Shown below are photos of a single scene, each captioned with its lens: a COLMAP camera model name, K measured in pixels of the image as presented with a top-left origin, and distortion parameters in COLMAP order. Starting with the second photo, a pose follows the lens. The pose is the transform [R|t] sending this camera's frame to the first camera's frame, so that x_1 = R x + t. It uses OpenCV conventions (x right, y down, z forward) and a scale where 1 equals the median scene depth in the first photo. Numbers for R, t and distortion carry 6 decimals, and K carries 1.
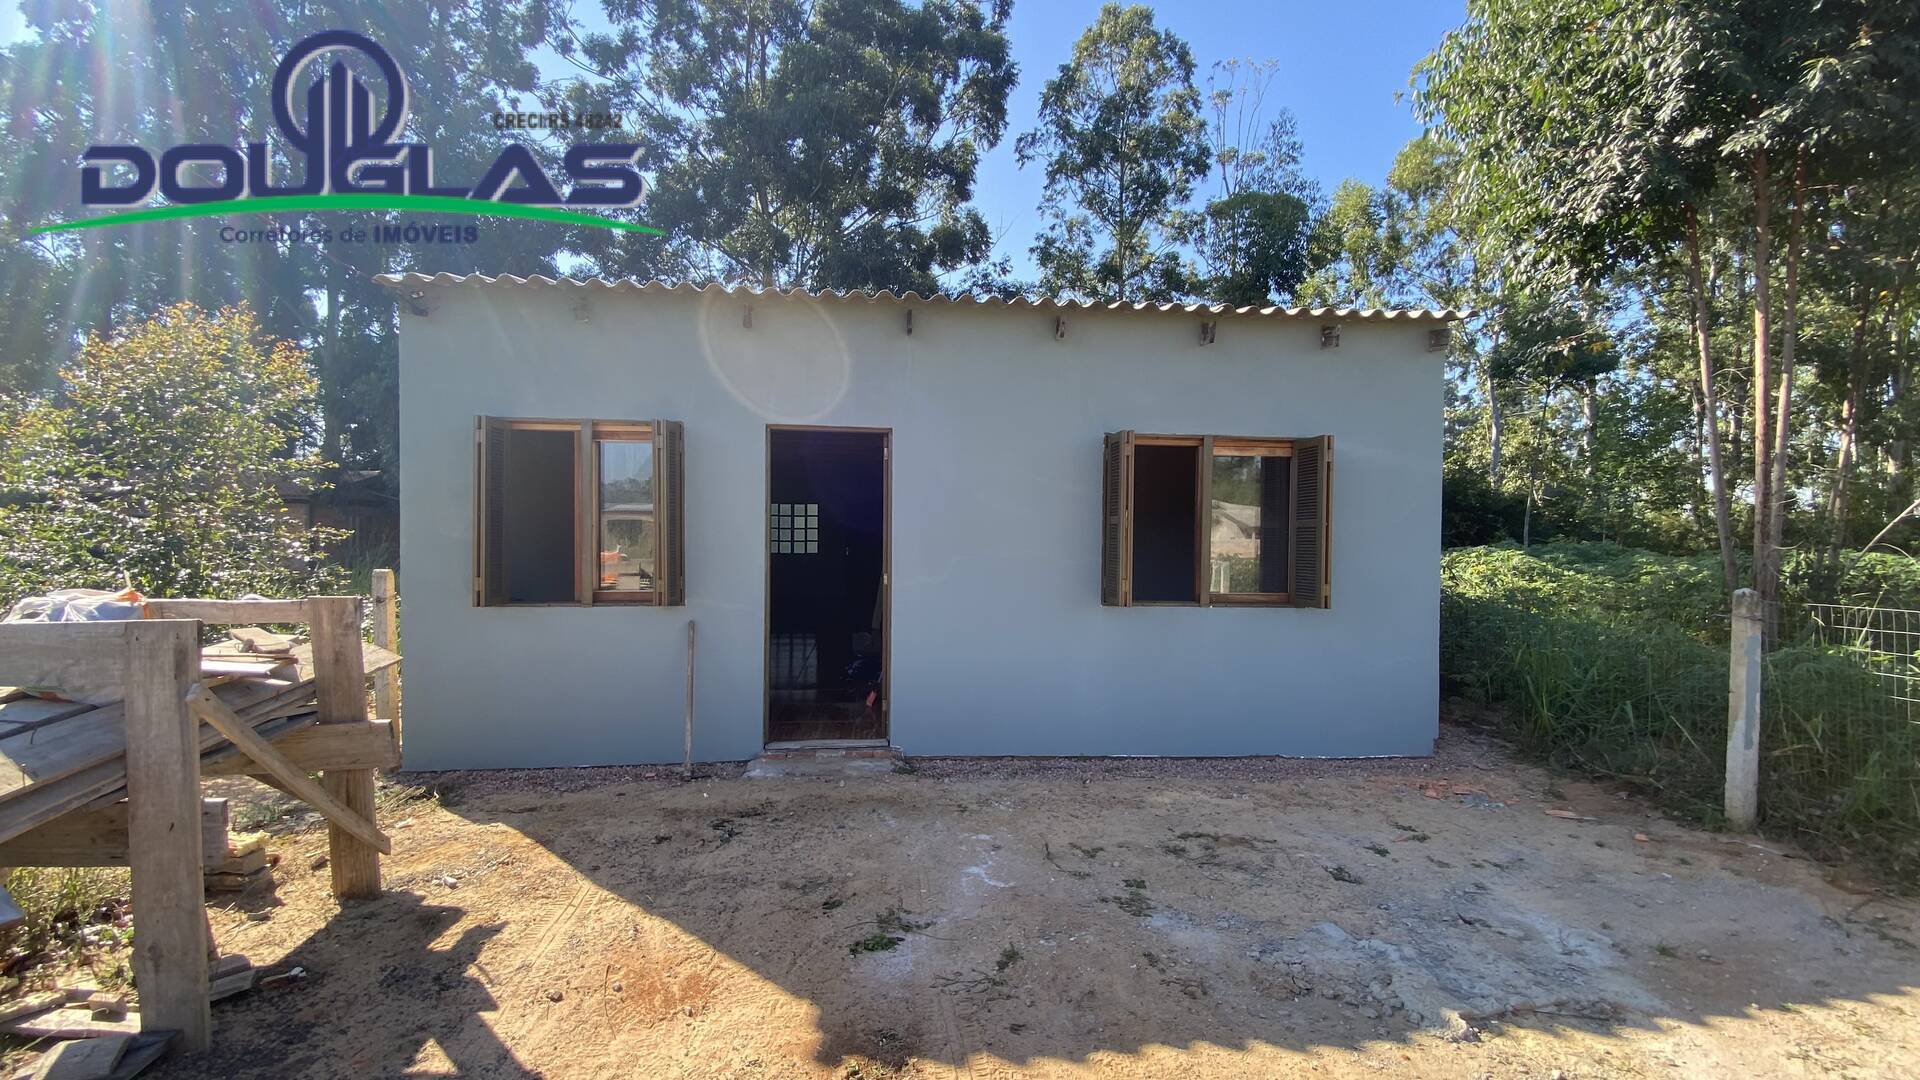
lens RADIAL K [[788.4, 0, 960.0], [0, 788.4, 540.0], [0, 0, 1]] dist [0.039783, -0.037343]
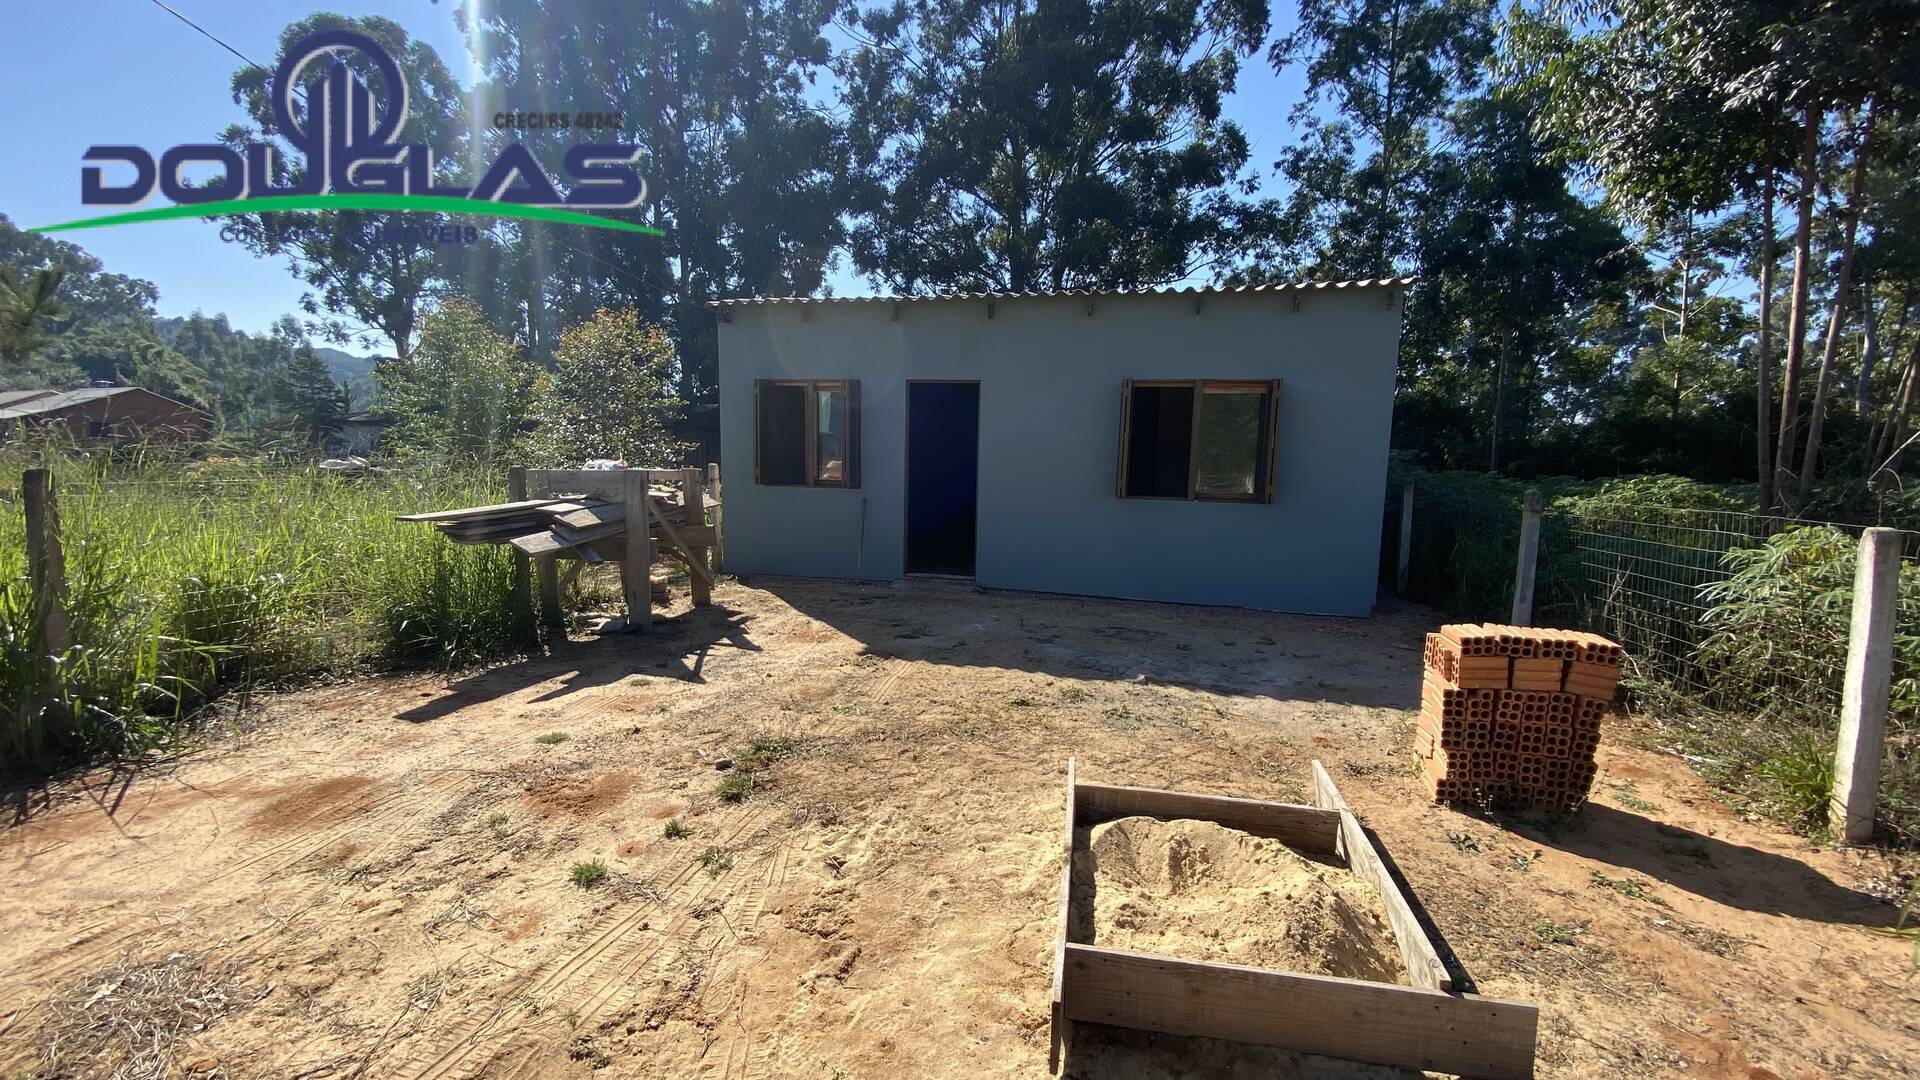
lens RADIAL K [[788.4, 0, 960.0], [0, 788.4, 540.0], [0, 0, 1]] dist [0.039783, -0.037343]
pose [[0.943546, 0.048844, -0.327621, 0.064602], [-0.018386, 0.995267, 0.095427, 0.004308], [0.330731, -0.084016, 0.939978, -0.083494]]
